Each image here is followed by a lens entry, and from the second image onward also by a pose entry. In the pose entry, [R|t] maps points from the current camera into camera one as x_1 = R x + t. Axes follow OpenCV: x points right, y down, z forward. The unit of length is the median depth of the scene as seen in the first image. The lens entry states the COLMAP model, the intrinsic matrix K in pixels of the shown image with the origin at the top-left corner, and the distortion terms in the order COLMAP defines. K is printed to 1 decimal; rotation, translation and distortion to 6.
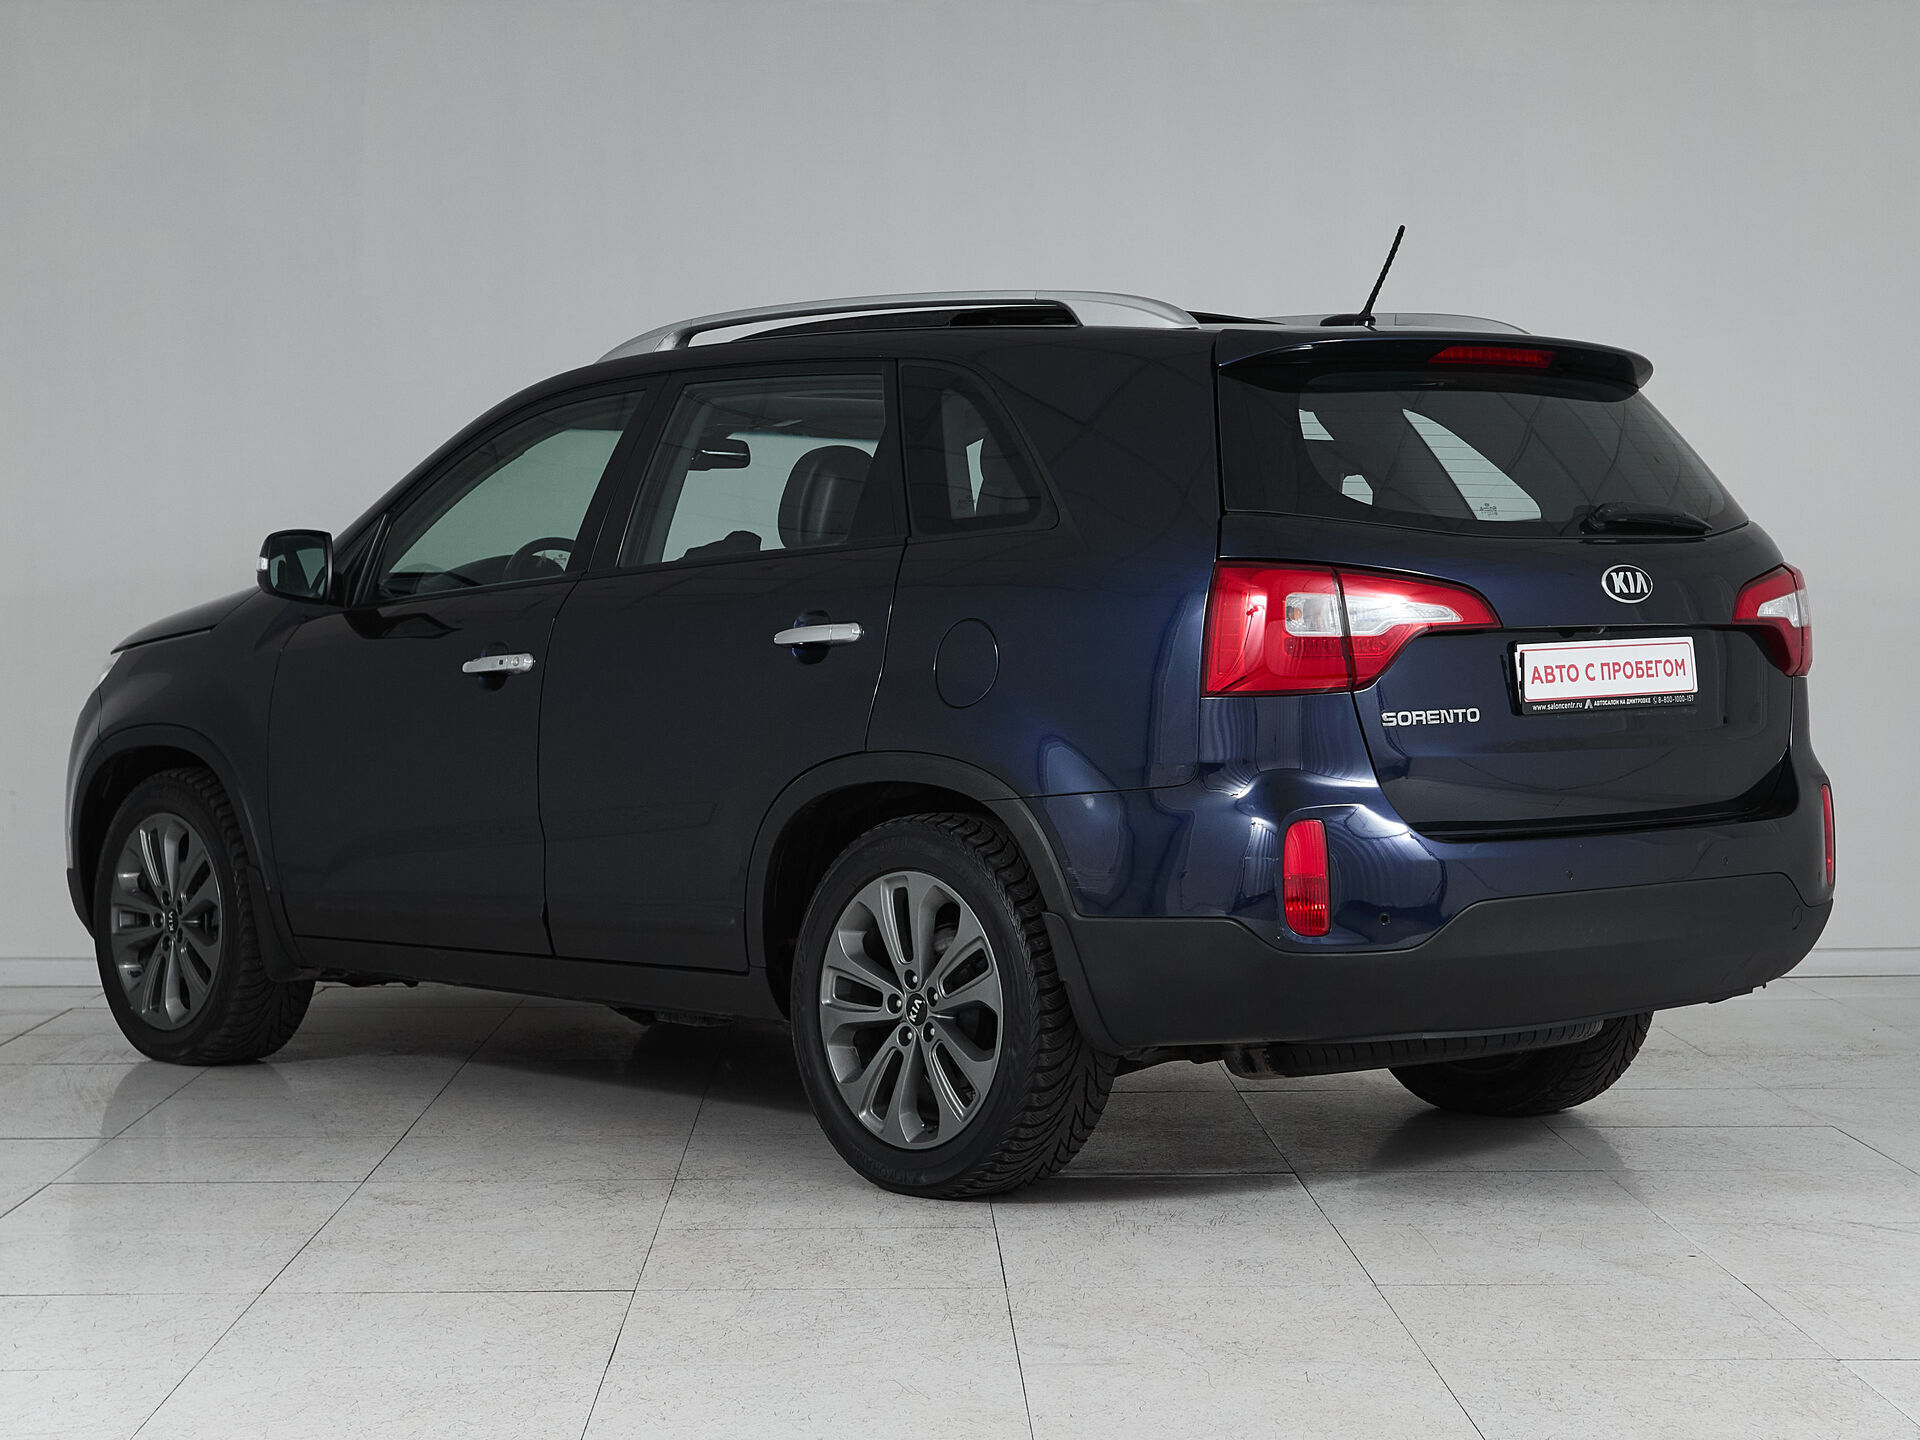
lens RADIAL K [[3260.1, 0, 960.0], [0, 3260.1, 720.0], [0, 0, 1]] dist [0.018113, 0.047641]
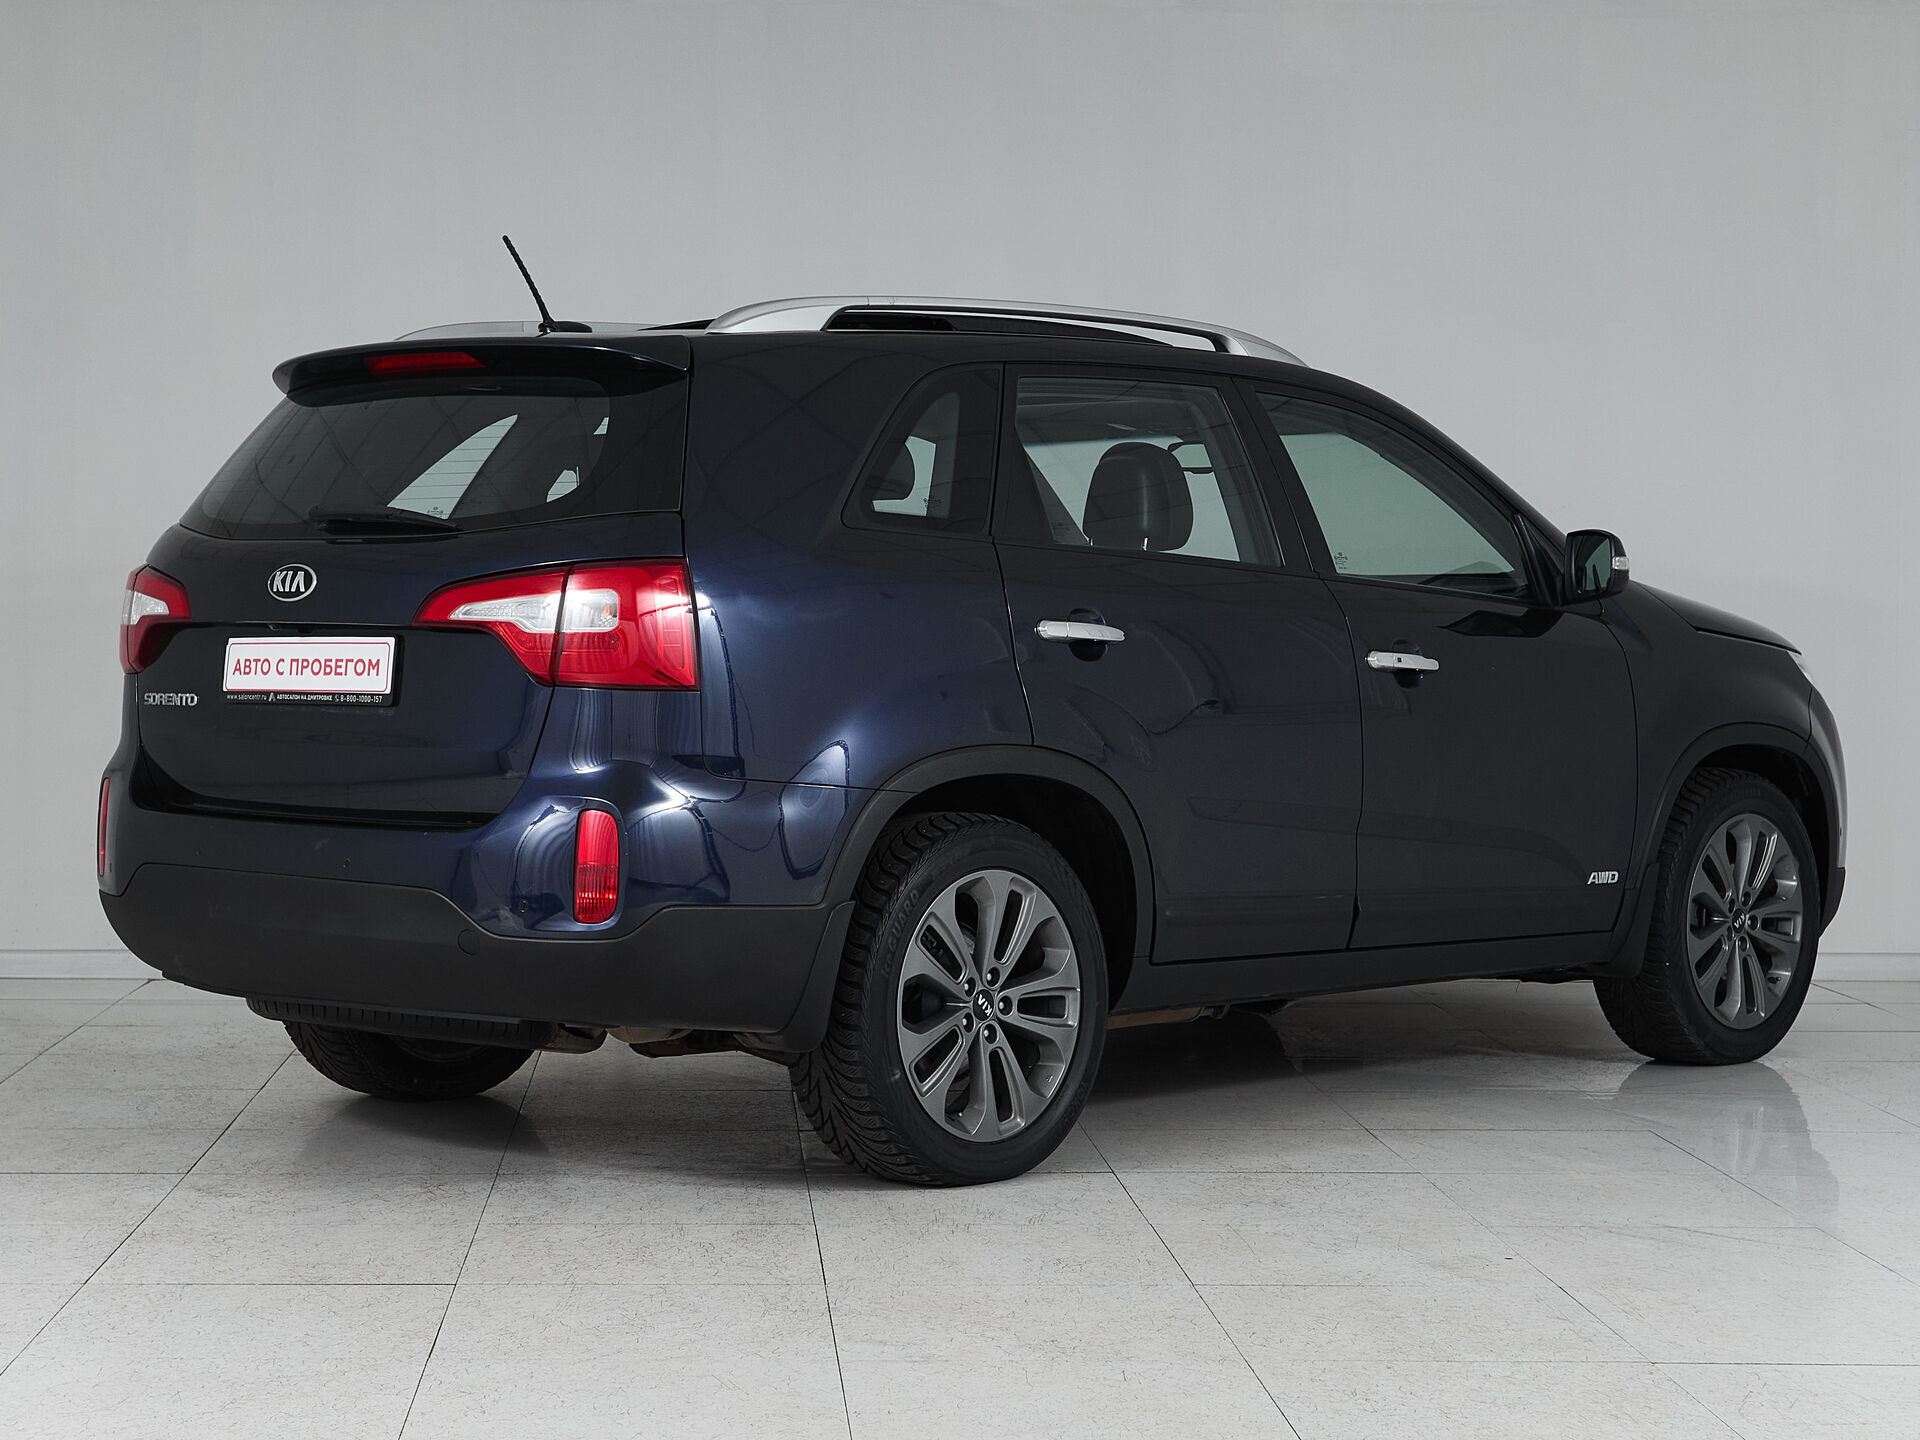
lens RADIAL K [[3260.1, 0, 960.0], [0, 3260.1, 720.0], [0, 0, 1]] dist [0.018113, 0.047641]
pose [[0.127073, 0.041782, -0.991013, 1.255577], [-0.041235, 0.998471, 0.036810, -0.045076], [0.991036, 0.036187, 0.128602, 1.078958]]
